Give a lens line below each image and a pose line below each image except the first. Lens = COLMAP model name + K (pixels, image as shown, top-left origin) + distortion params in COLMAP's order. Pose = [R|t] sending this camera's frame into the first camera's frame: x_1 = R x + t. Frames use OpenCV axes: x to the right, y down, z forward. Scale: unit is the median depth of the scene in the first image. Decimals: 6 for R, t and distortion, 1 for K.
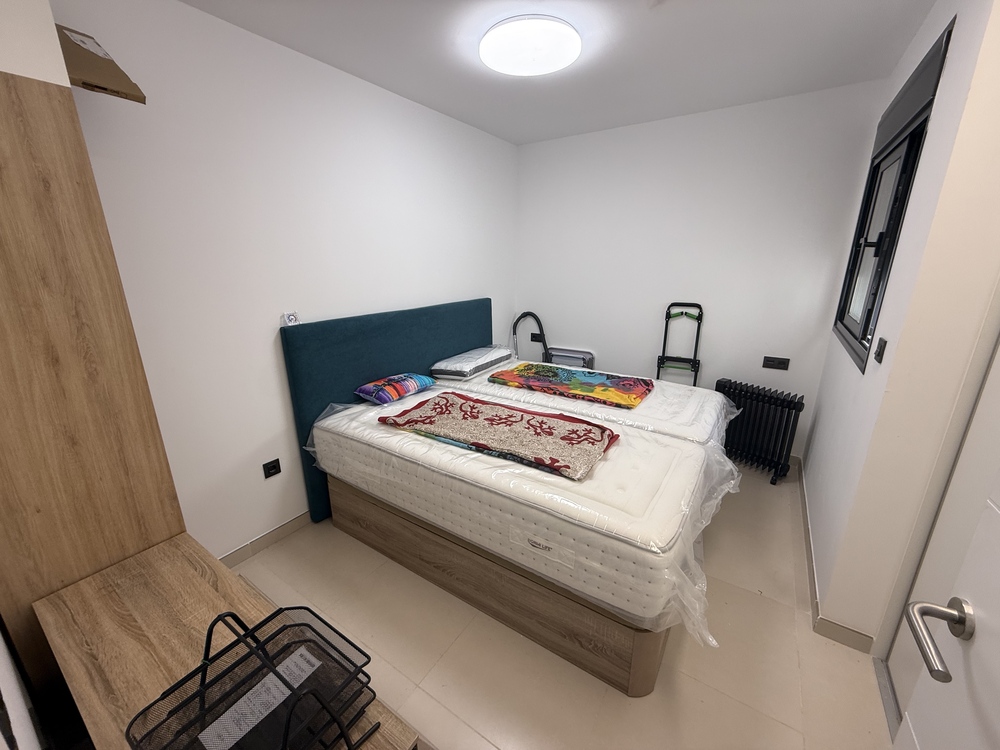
lens RADIAL K [[397.1, 0, 495.3], [0, 397.1, 373.2], [0, 0, 1]] dist [-0.002286, 0.000232]
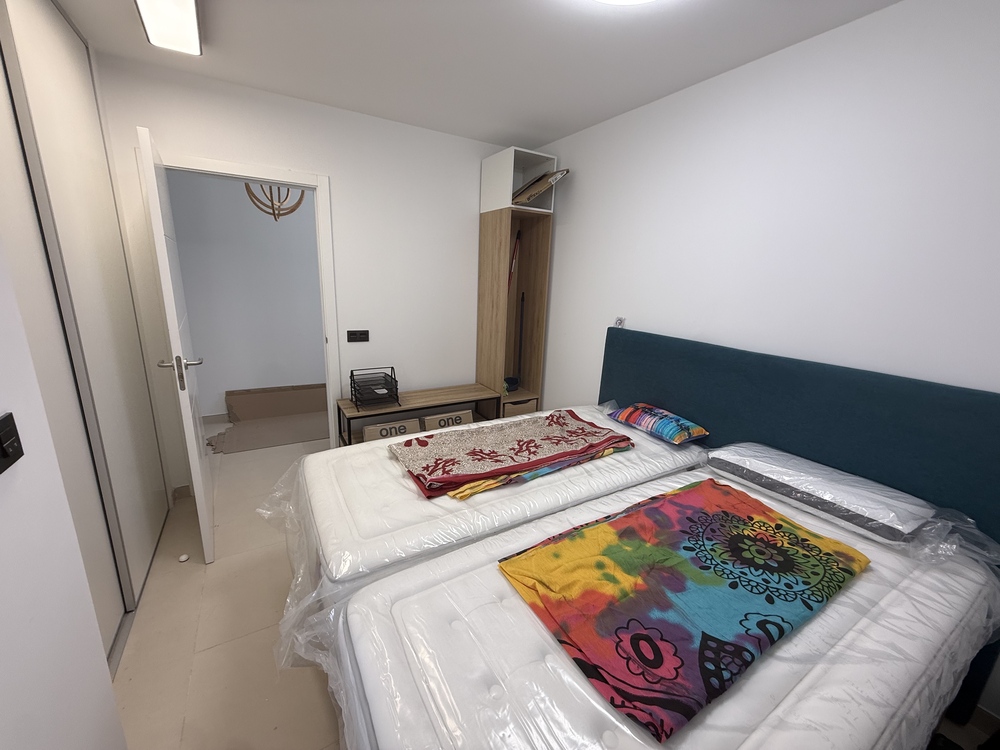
lens RADIAL K [[397.1, 0, 495.2], [0, 397.1, 374.2], [0, 0, 1]] dist [-0.002286, 0.000232]
pose [[-0.425268, 0.219190, -0.878124, 0.653524], [-0.279841, 0.890845, 0.357890, -0.273566], [0.860718, 0.397934, -0.317510, 0.928998]]
